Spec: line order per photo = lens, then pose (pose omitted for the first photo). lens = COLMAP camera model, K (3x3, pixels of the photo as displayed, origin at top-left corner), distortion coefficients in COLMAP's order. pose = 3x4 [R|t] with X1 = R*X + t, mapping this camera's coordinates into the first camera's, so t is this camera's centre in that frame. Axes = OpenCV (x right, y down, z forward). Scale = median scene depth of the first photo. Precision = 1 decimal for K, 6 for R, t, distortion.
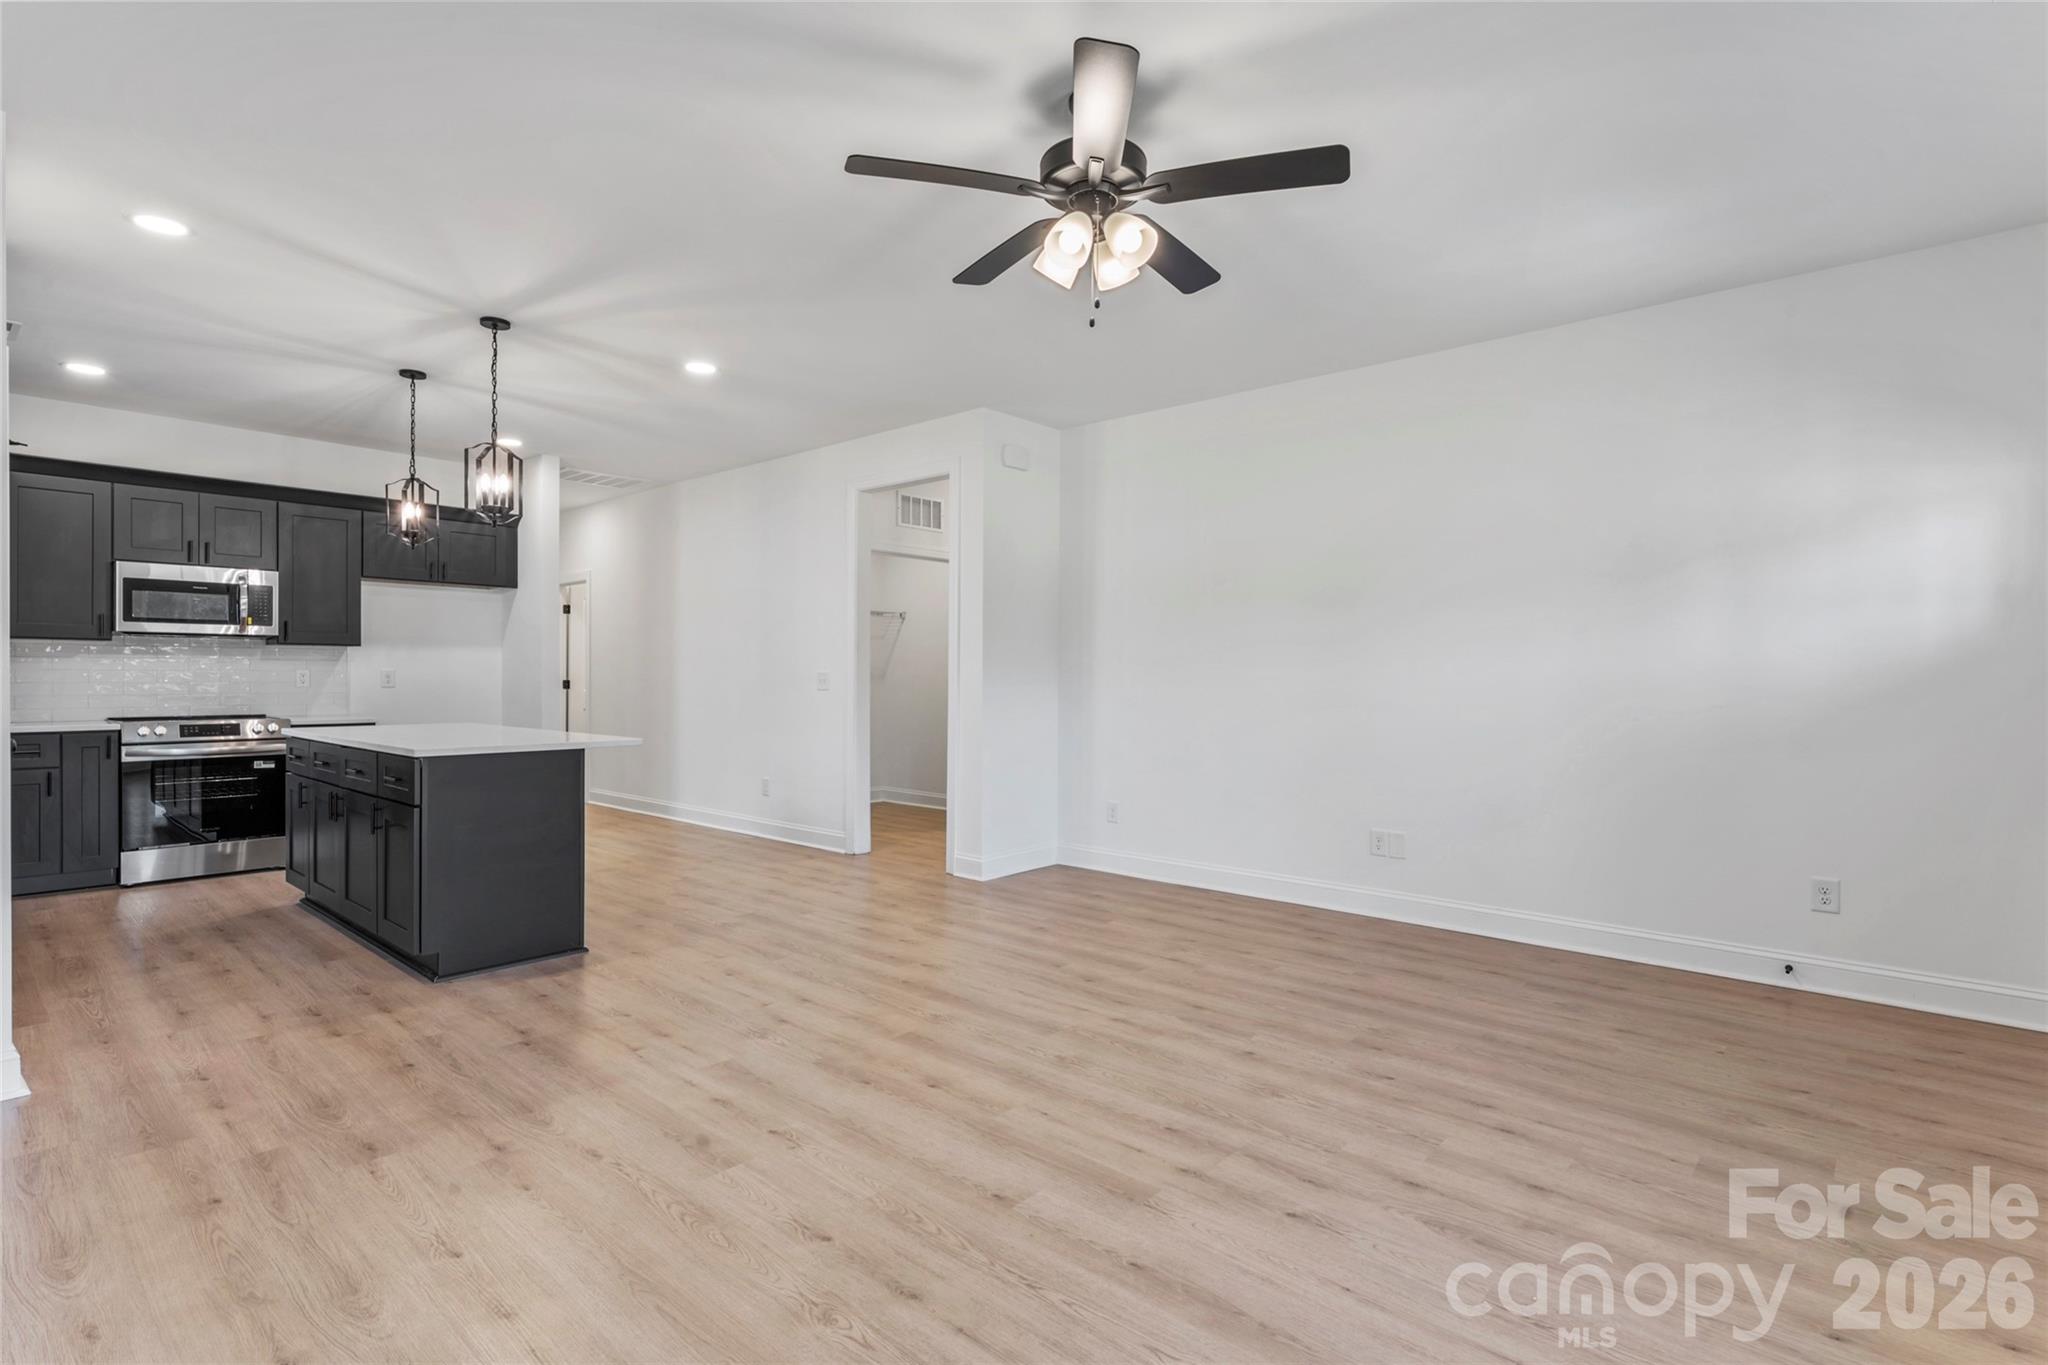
lens RADIAL K [[977.1, 0, 1026.7], [0, 977.1, 675.7], [0, 0, 1]] dist [0.000976, 0.000477]
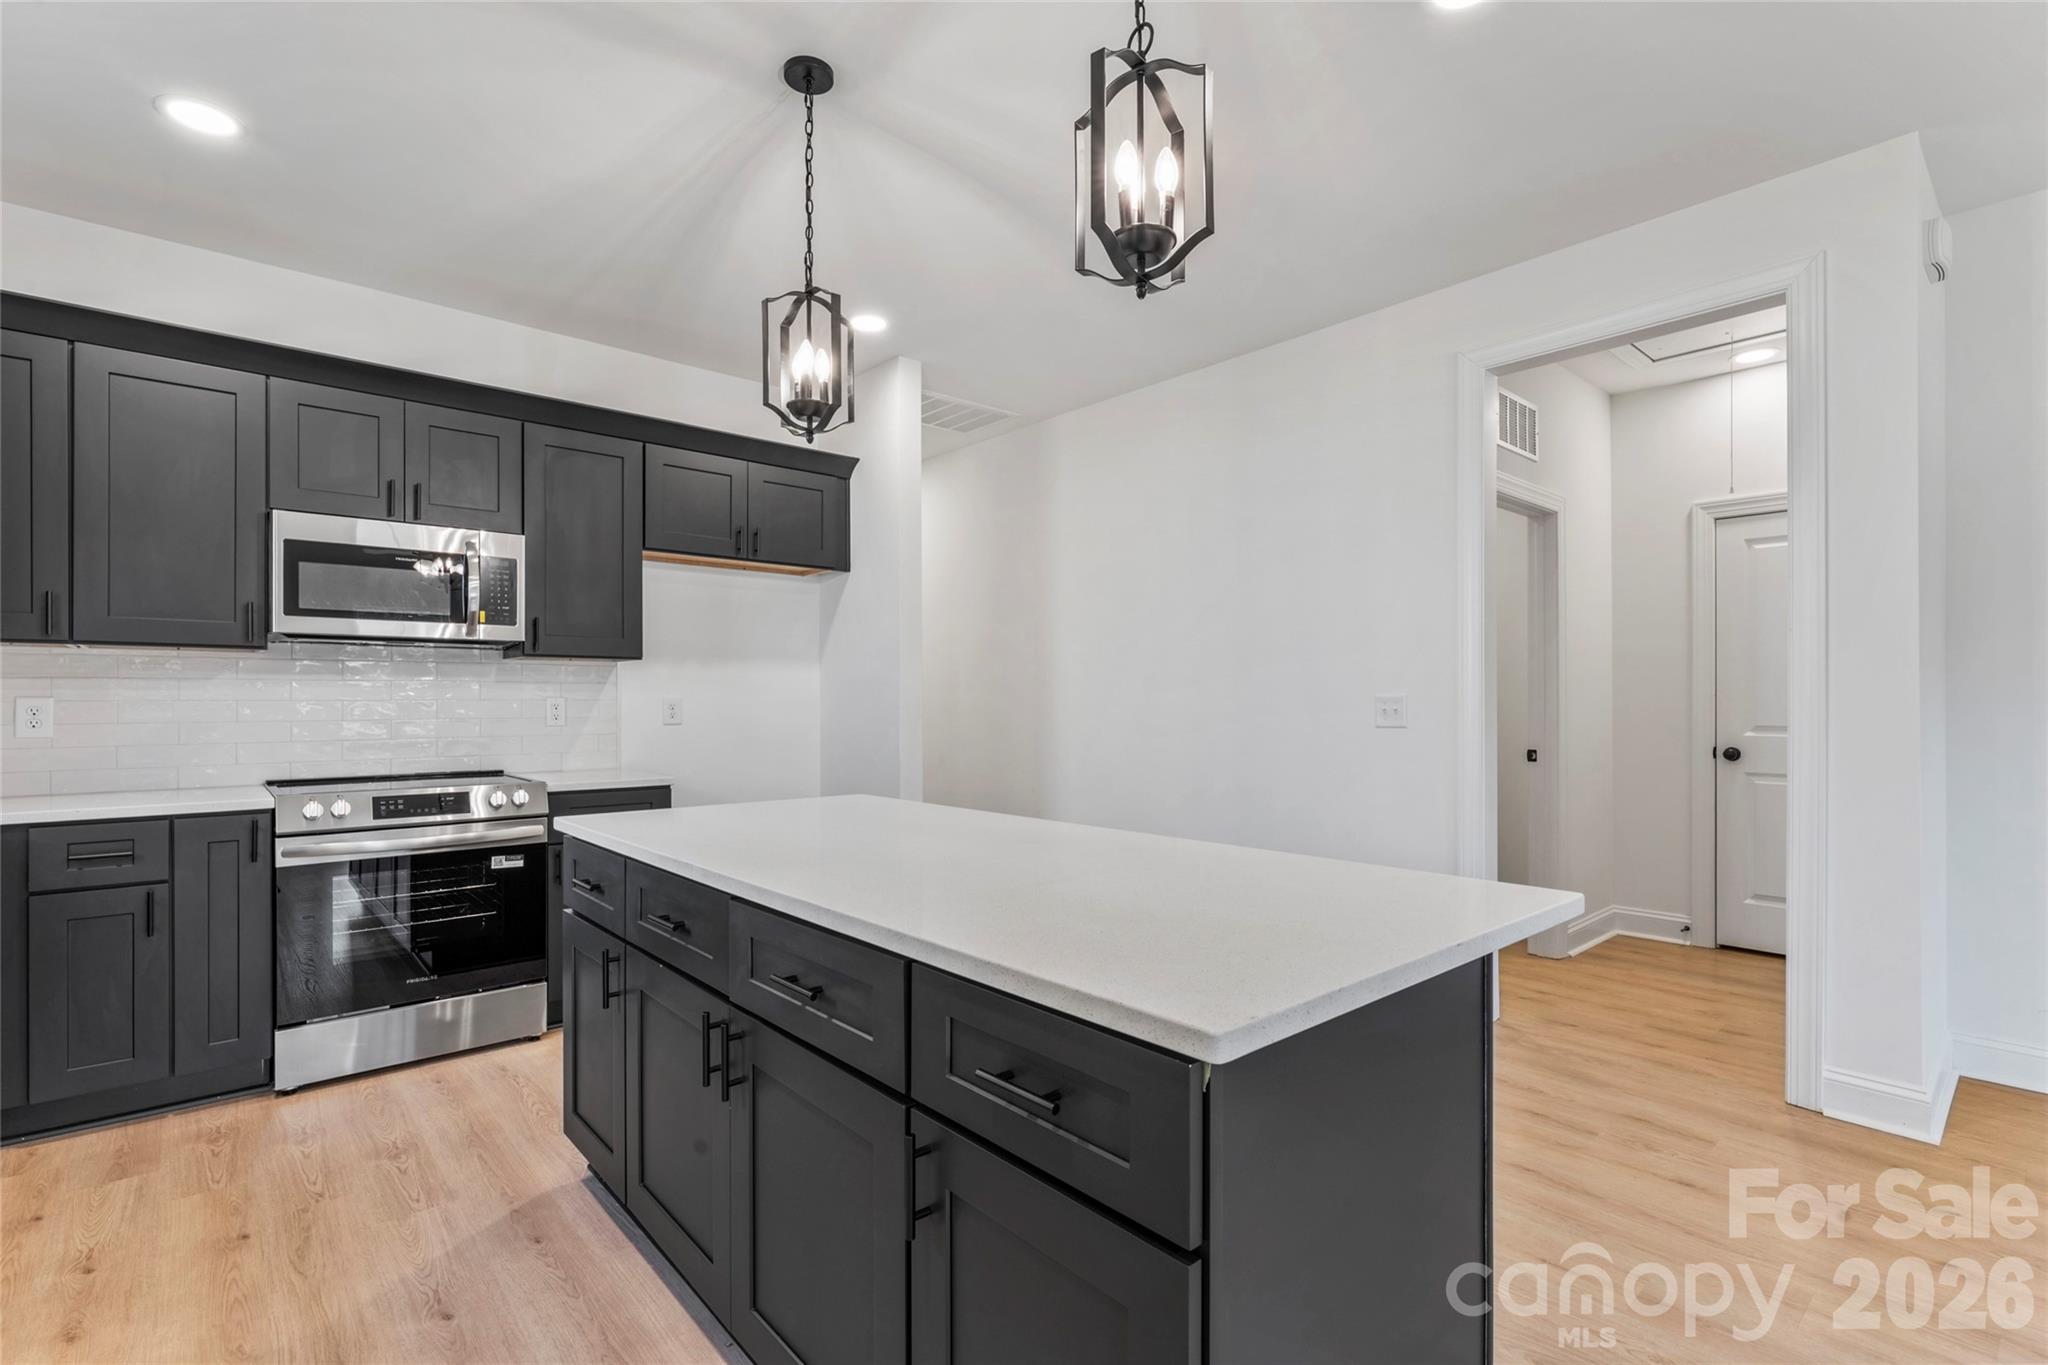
lens RADIAL K [[940.2, 0, 1021.6], [0, 940.2, 693.6], [0, 0, 1]] dist [0.001291, -0.000144]
pose [[0.991623, -0.006683, -0.128992, -0.415220], [0.005761, 0.999955, -0.007517, -0.003063], [0.129036, 0.006711, 0.991617, 0.498510]]
